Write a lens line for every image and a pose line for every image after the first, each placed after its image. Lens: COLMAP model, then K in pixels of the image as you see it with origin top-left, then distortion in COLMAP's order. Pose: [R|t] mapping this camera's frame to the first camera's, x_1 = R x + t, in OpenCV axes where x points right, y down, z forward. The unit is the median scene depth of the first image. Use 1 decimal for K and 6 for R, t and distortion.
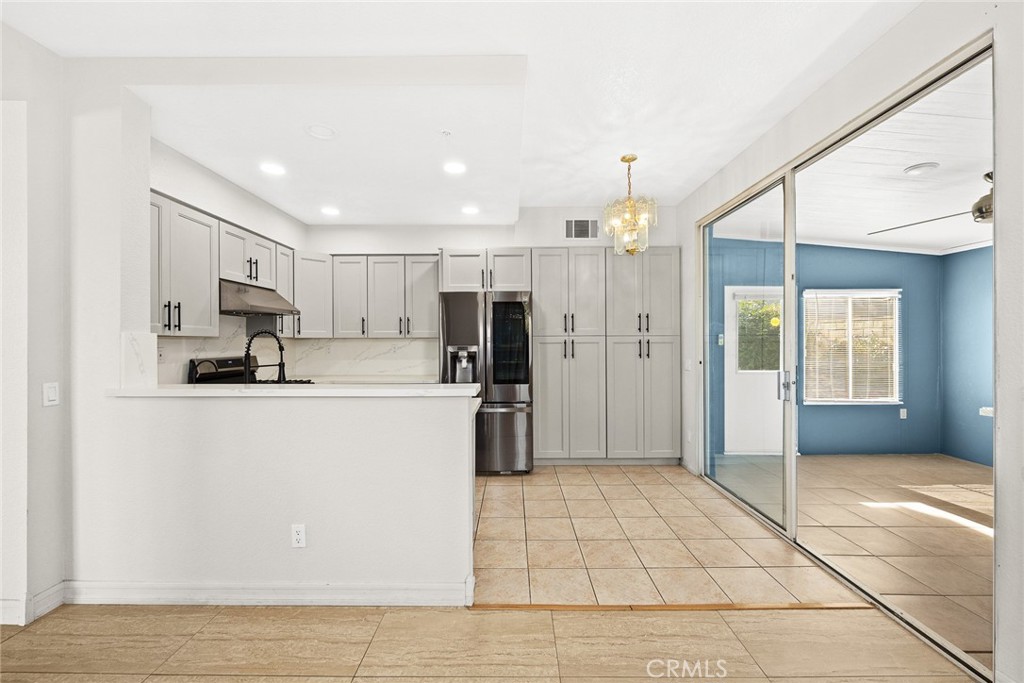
lens RADIAL K [[413.7, 0, 508.8], [0, 413.7, 339.9], [0, 0, 1]] dist [-0.006799, -0.000246]
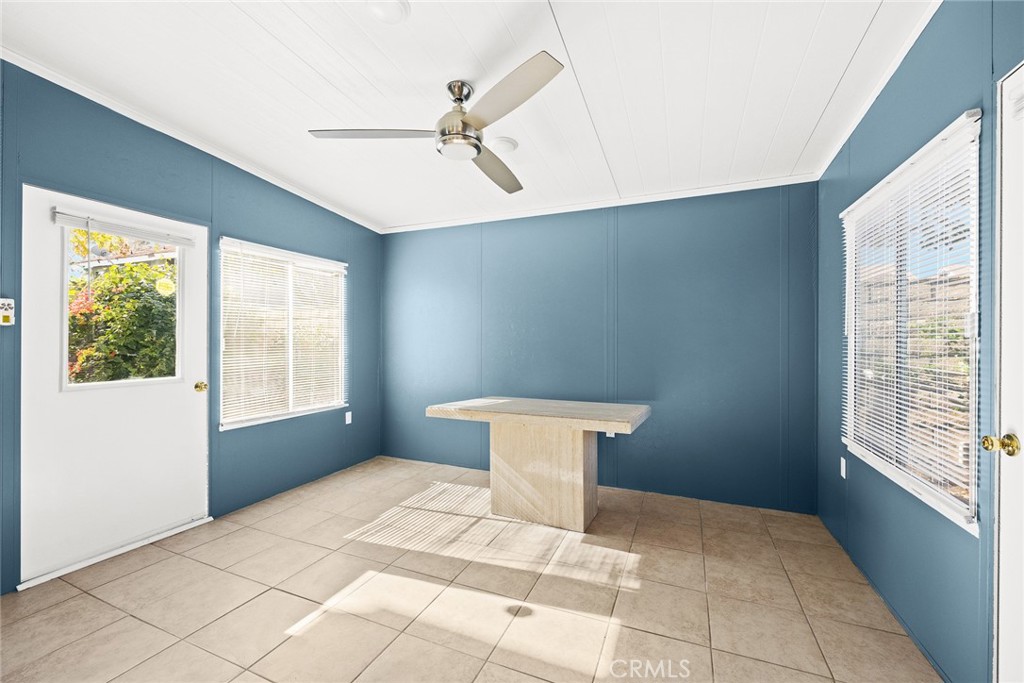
lens RADIAL K [[413.7, 0, 508.5], [0, 413.7, 341.2], [0, 0, 1]] dist [-0.006799, -0.000246]
pose [[0.409832, 0.001555, 0.912160, 0.342893], [-0.004378, 0.999990, 0.000263, 0.025073], [-0.912150, -0.004101, 0.409835, 0.376339]]
